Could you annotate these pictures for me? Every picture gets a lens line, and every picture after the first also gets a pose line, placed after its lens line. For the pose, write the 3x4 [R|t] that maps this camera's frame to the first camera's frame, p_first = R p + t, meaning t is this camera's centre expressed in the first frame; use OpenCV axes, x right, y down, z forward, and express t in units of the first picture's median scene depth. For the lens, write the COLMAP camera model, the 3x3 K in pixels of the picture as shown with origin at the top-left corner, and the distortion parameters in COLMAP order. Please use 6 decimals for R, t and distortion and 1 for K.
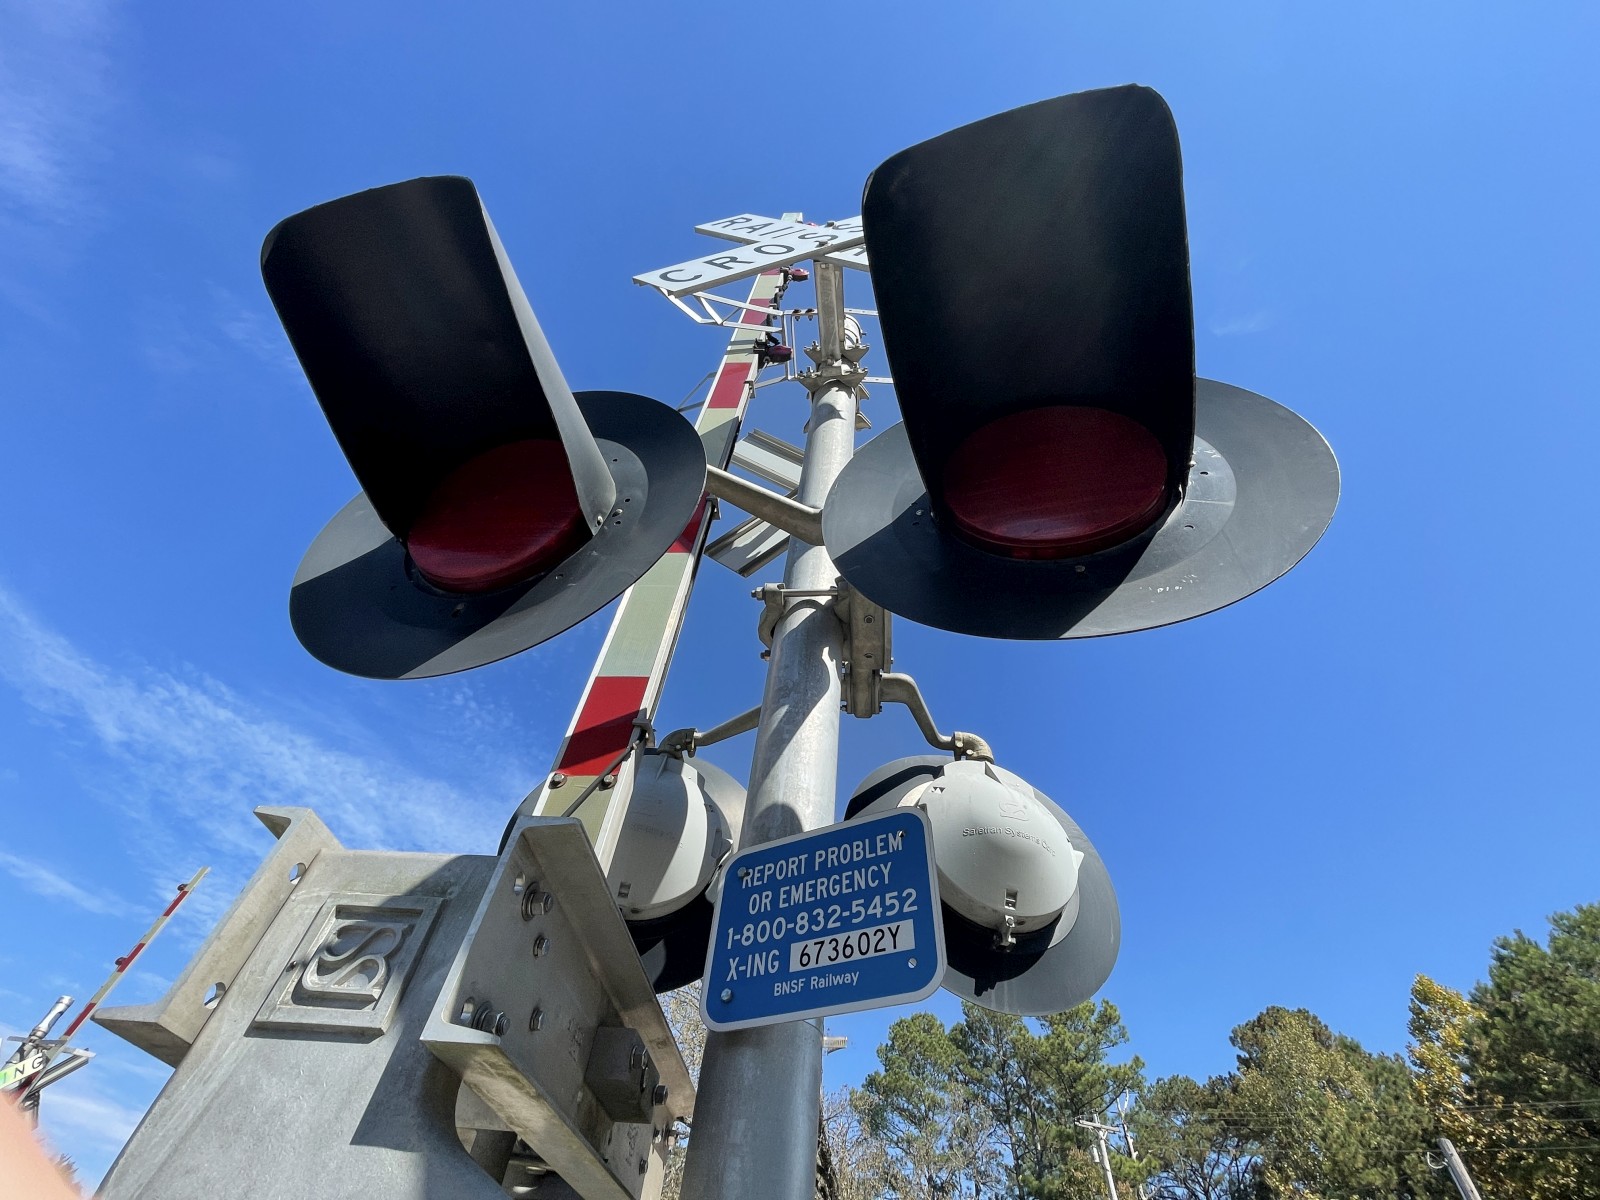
lens RADIAL K [[687.8, 0, 805.5], [0, 687.8, 605.1], [0, 0, 1]] dist [0.002225, -0.003897]
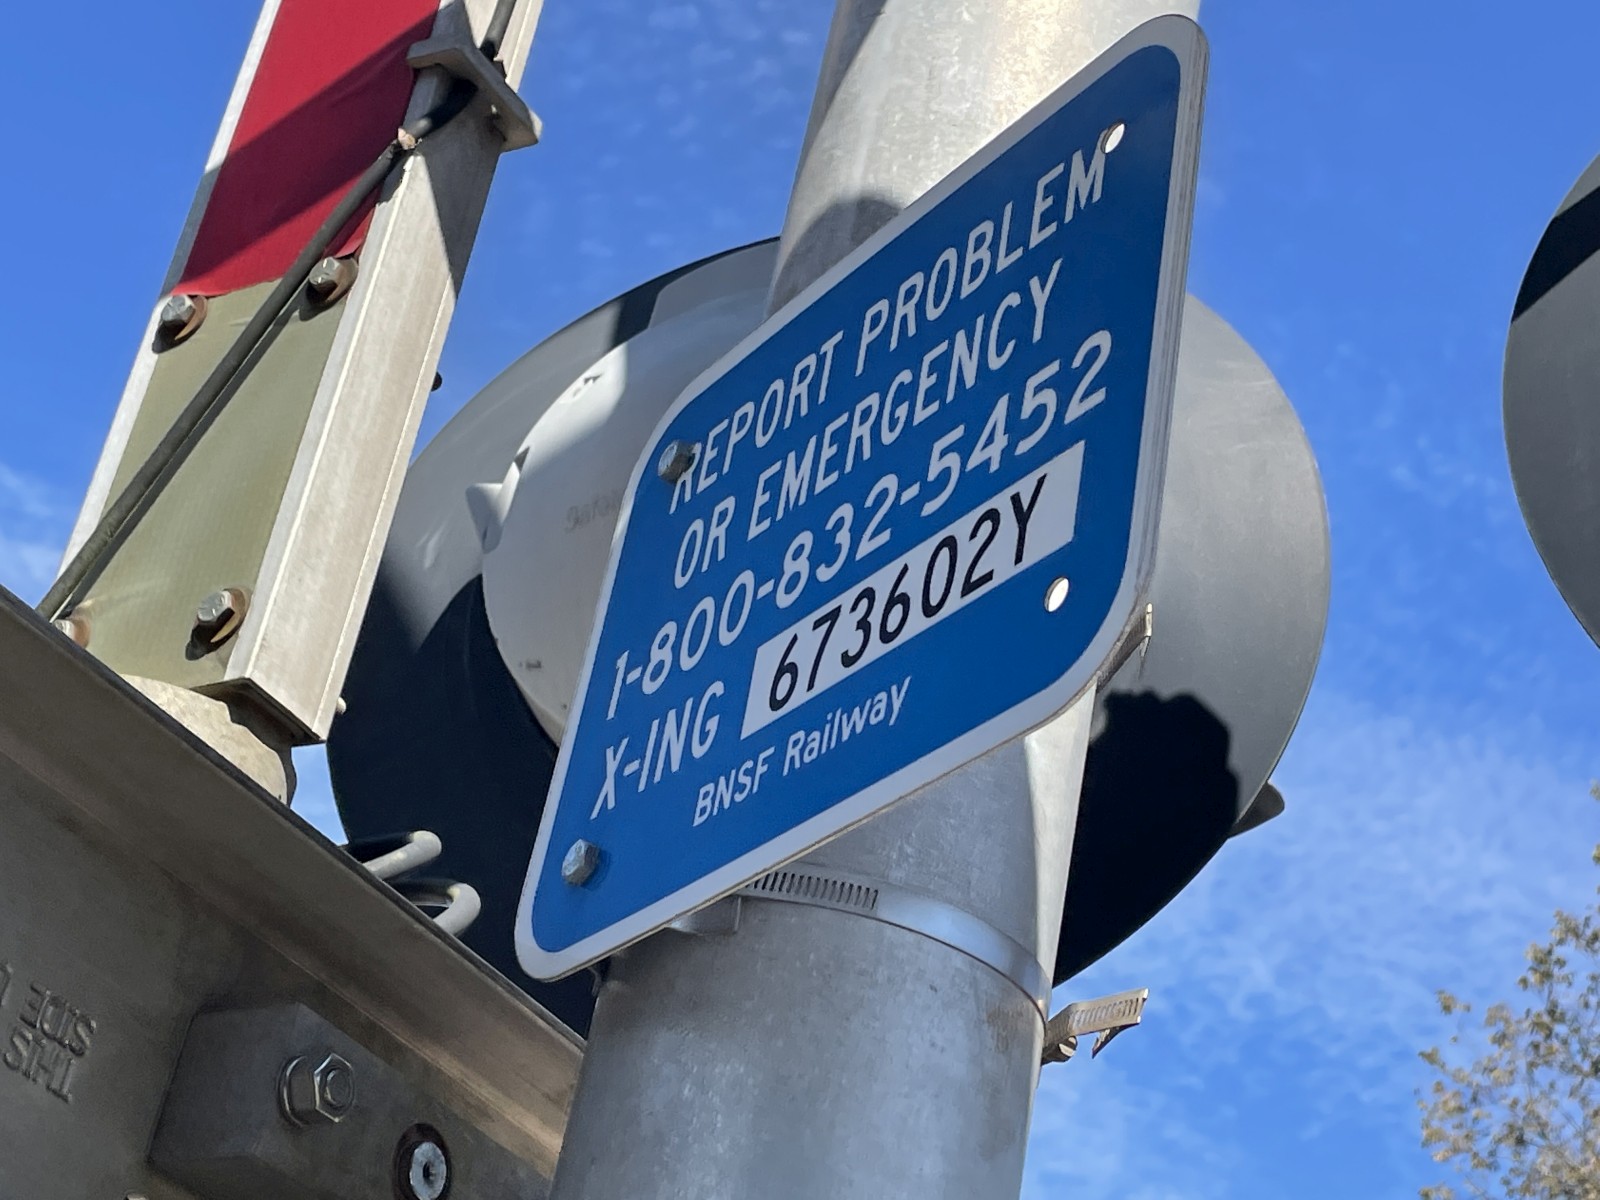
lens RADIAL K [[2885.3, 0, 830.3], [0, 2885.3, 557.7], [0, 0, 1]] dist [0.116097, 0.000000]
pose [[0.887320, -0.172116, -0.427832, 0.453705], [0.276263, 0.941234, 0.194311, 0.256219], [0.369246, -0.290610, 0.882725, 0.078621]]
